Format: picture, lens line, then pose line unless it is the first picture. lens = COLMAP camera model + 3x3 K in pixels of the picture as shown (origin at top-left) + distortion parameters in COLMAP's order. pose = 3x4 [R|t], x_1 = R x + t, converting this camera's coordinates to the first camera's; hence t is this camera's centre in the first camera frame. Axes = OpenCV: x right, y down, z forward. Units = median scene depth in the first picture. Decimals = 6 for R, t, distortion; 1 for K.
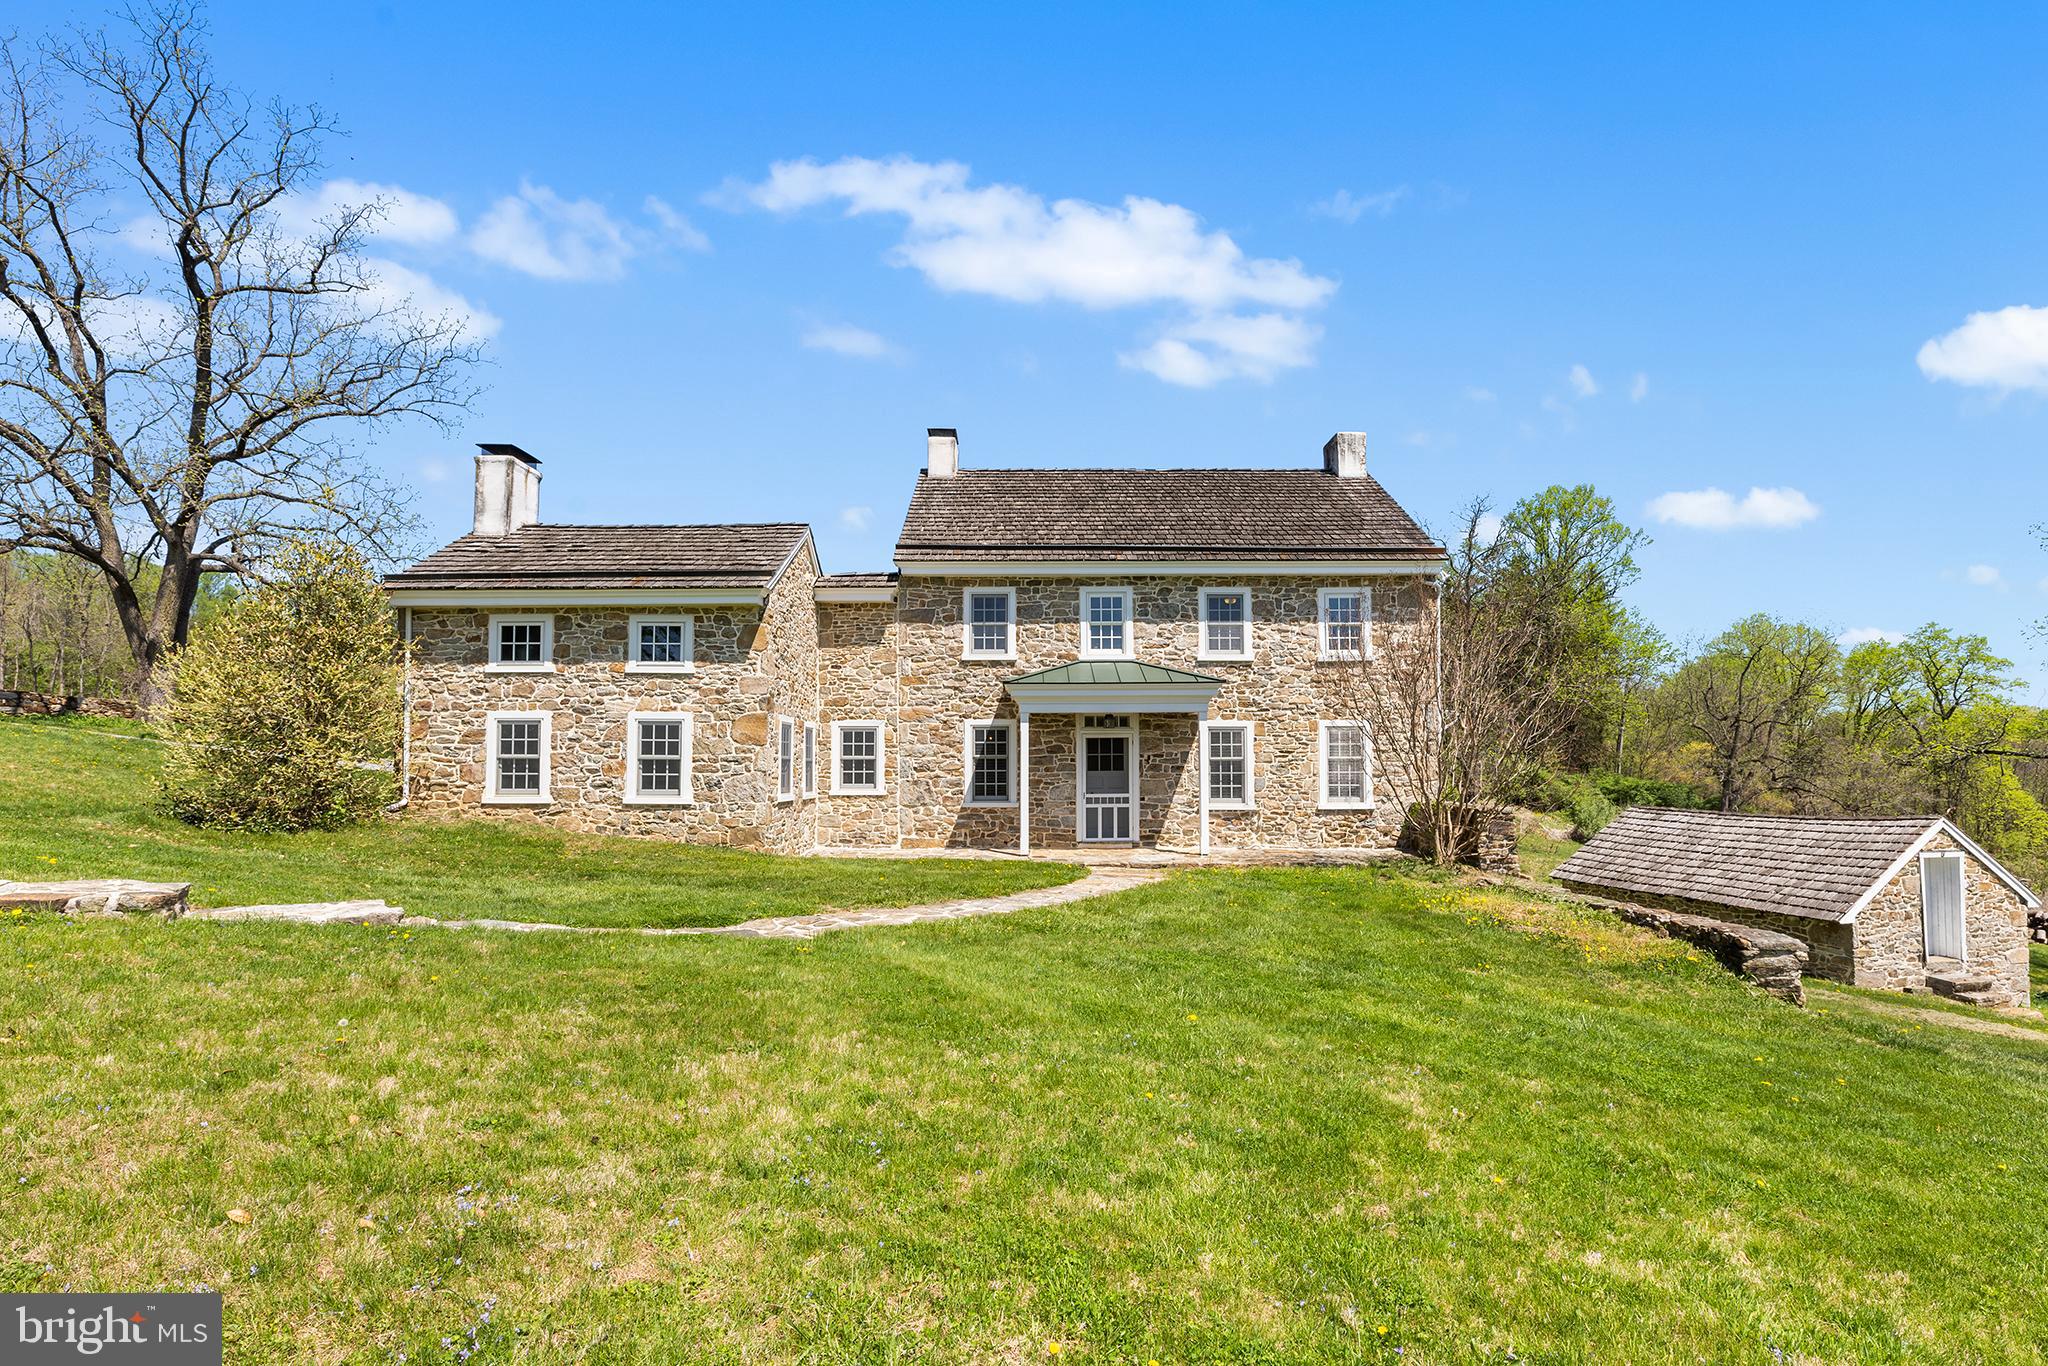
lens RADIAL K [[1011.5, 0, 1024.8], [0, 1011.5, 729.2], [0, 0, 1]] dist [0.002120, 0.000052]
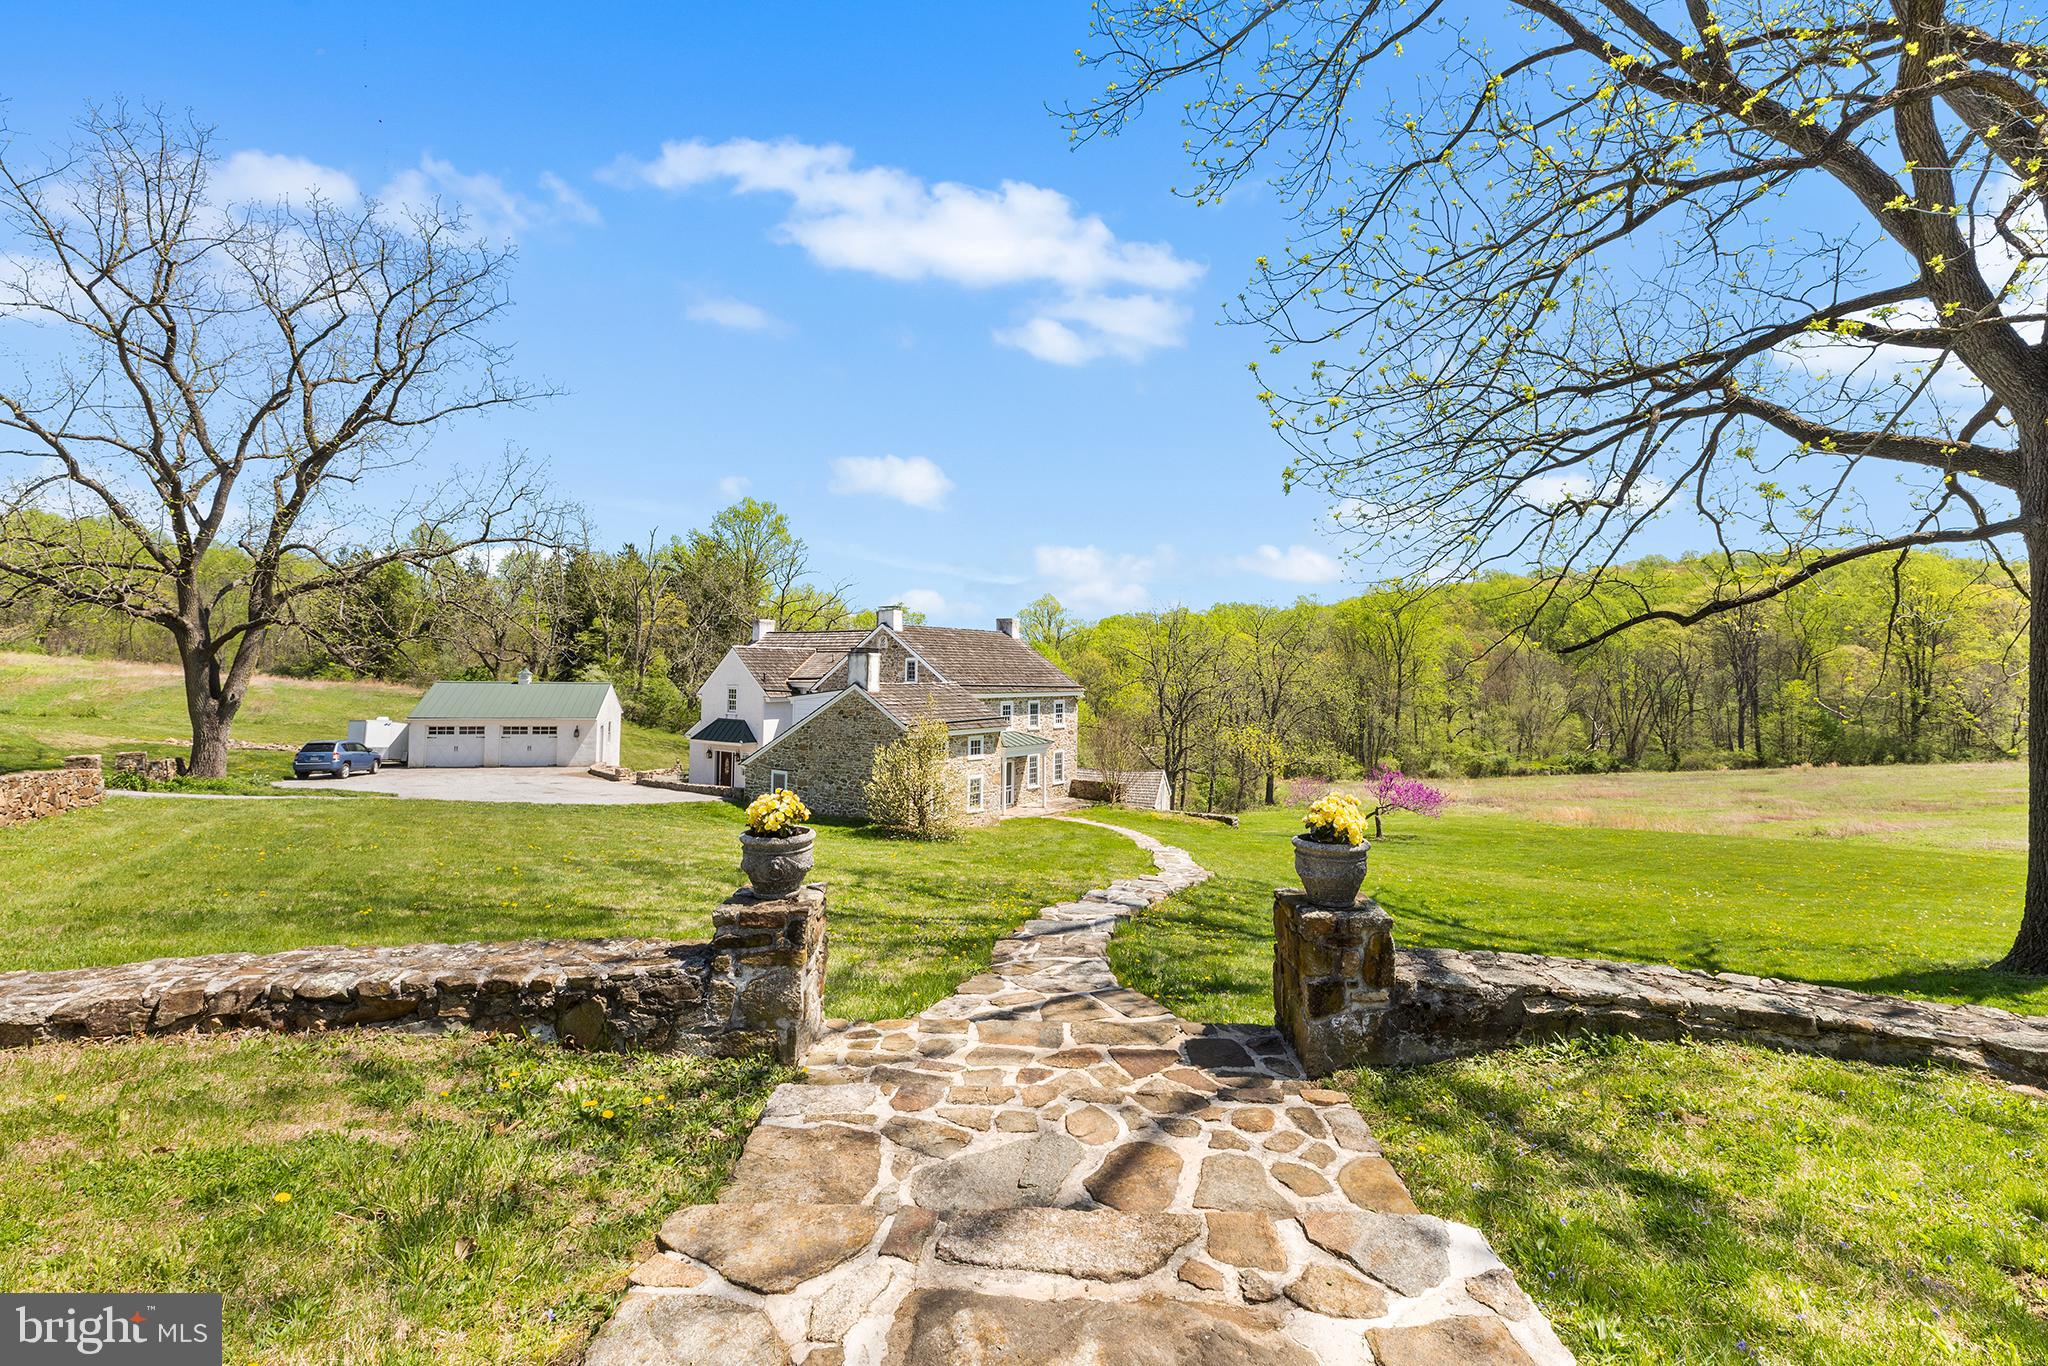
lens RADIAL K [[913.2, 0, 1013.2], [0, 913.2, 605.1], [0, 0, 1]] dist [0.002018, 0.000236]
pose [[0.597969, 0.071601, 0.798315, -1.717741], [-0.044639, 0.997431, -0.056023, -0.251972], [-0.800275, -0.002136, 0.599629, -0.351003]]
